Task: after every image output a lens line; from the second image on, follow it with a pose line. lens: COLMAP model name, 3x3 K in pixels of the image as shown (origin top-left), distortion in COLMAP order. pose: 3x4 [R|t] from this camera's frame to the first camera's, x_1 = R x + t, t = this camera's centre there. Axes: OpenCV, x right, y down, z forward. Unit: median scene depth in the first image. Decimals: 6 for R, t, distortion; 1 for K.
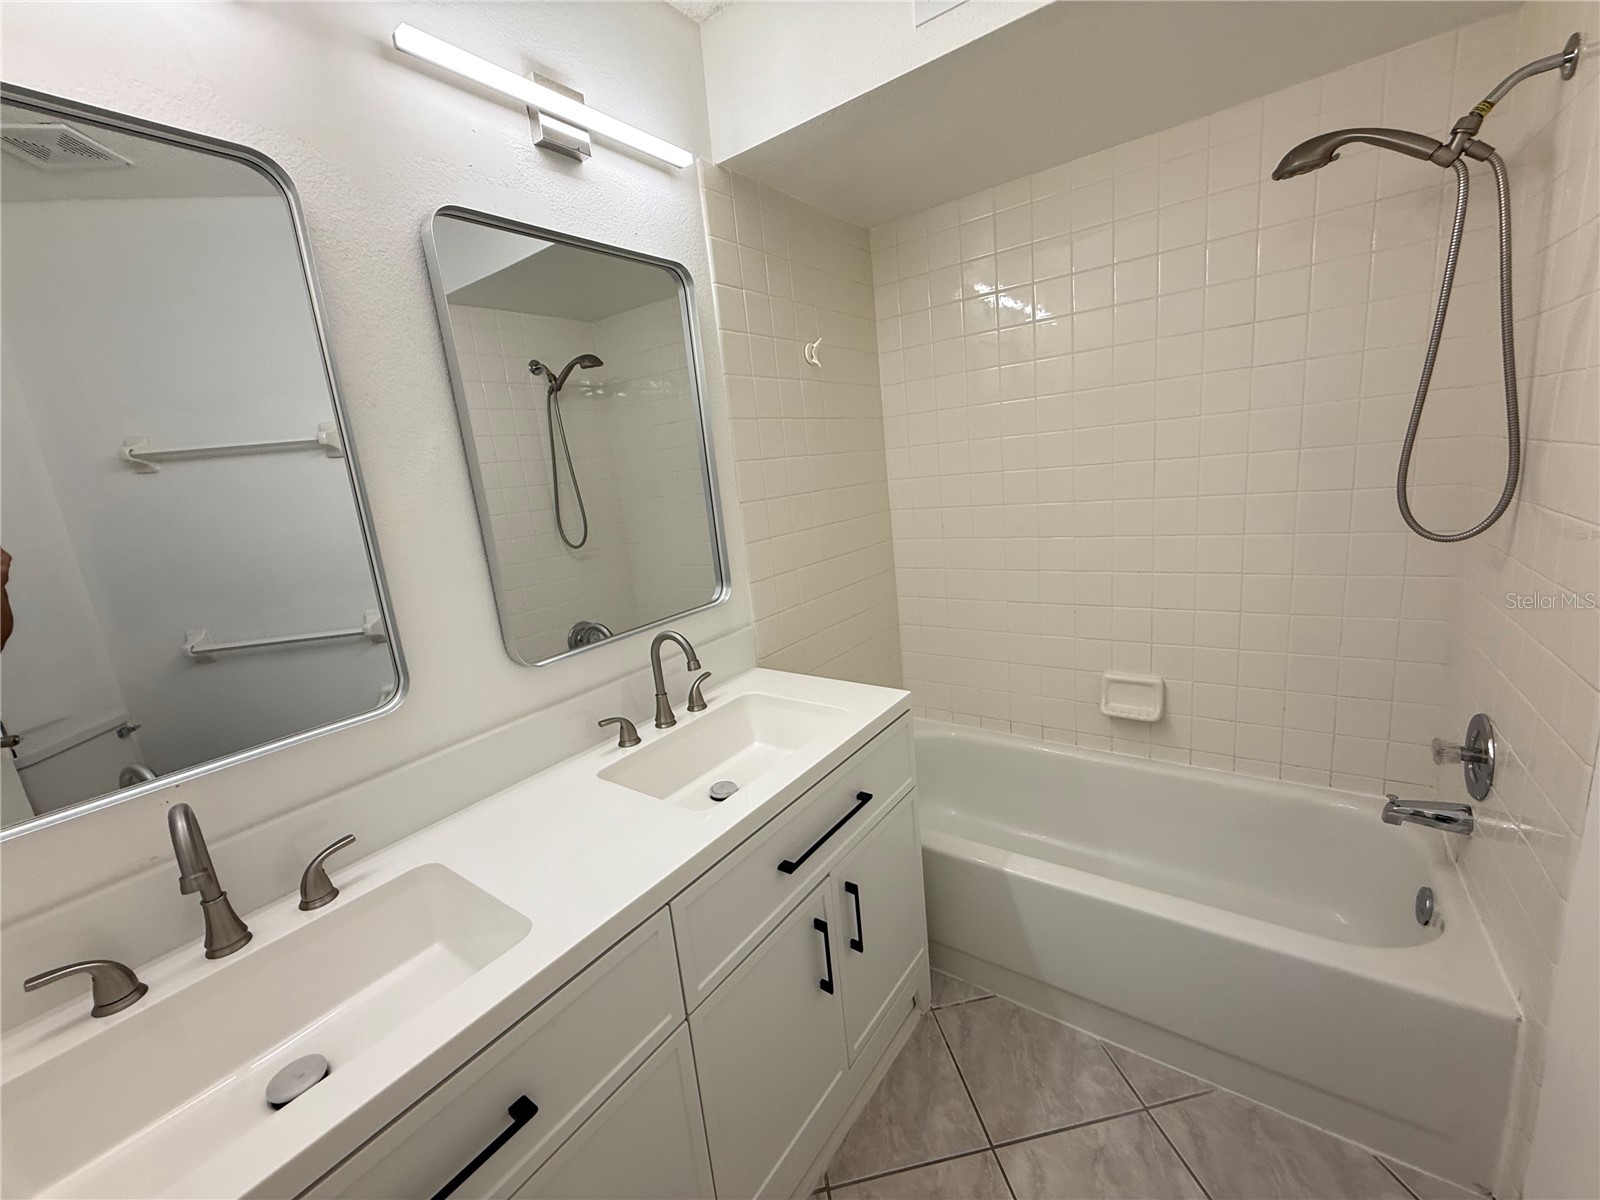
lens RADIAL K [[640.8, 0, 797.8], [0, 640.8, 598.9], [0, 0, 1]] dist [0.000670, 0.000101]
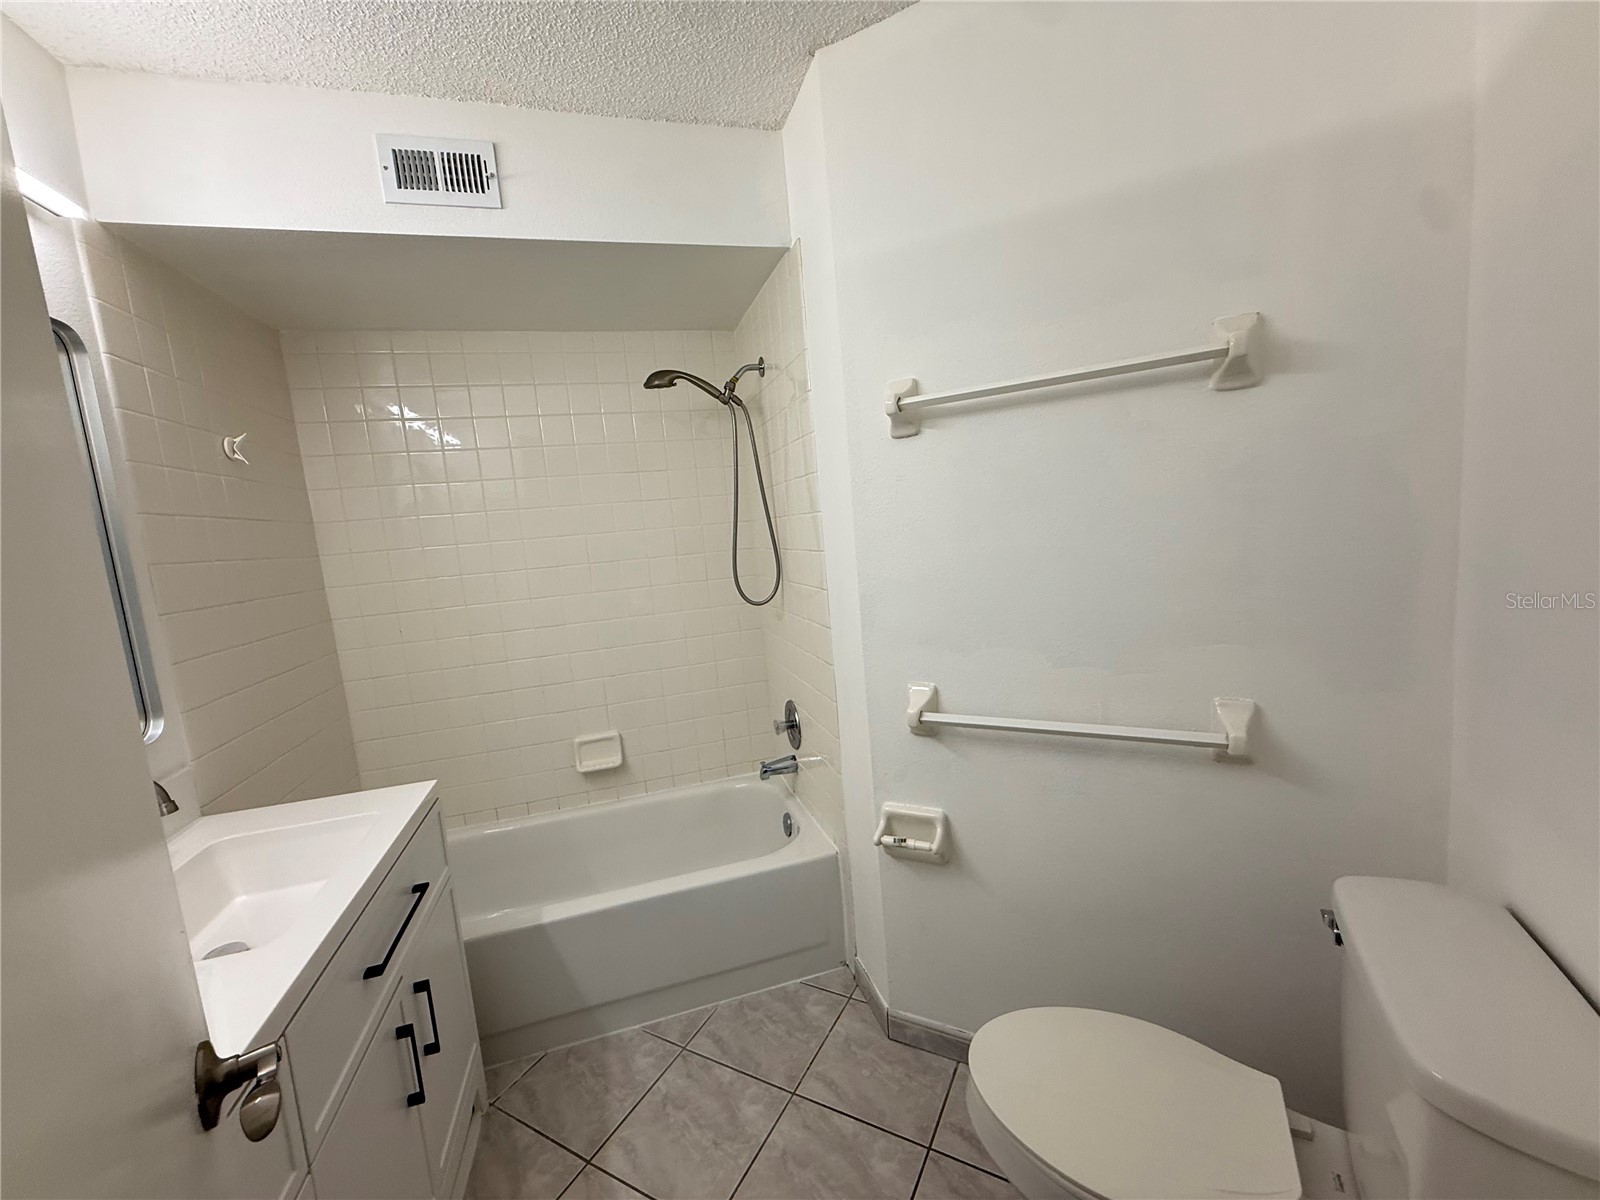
lens RADIAL K [[640.8, 0, 795.3], [0, 640.8, 598.3], [0, 0, 1]] dist [0.000670, 0.000101]
pose [[0.613579, -0.044754, 0.788364, -0.275002], [0.186018, 0.978486, -0.089230, 0.059358], [-0.767410, 0.201400, 0.608704, -0.131359]]
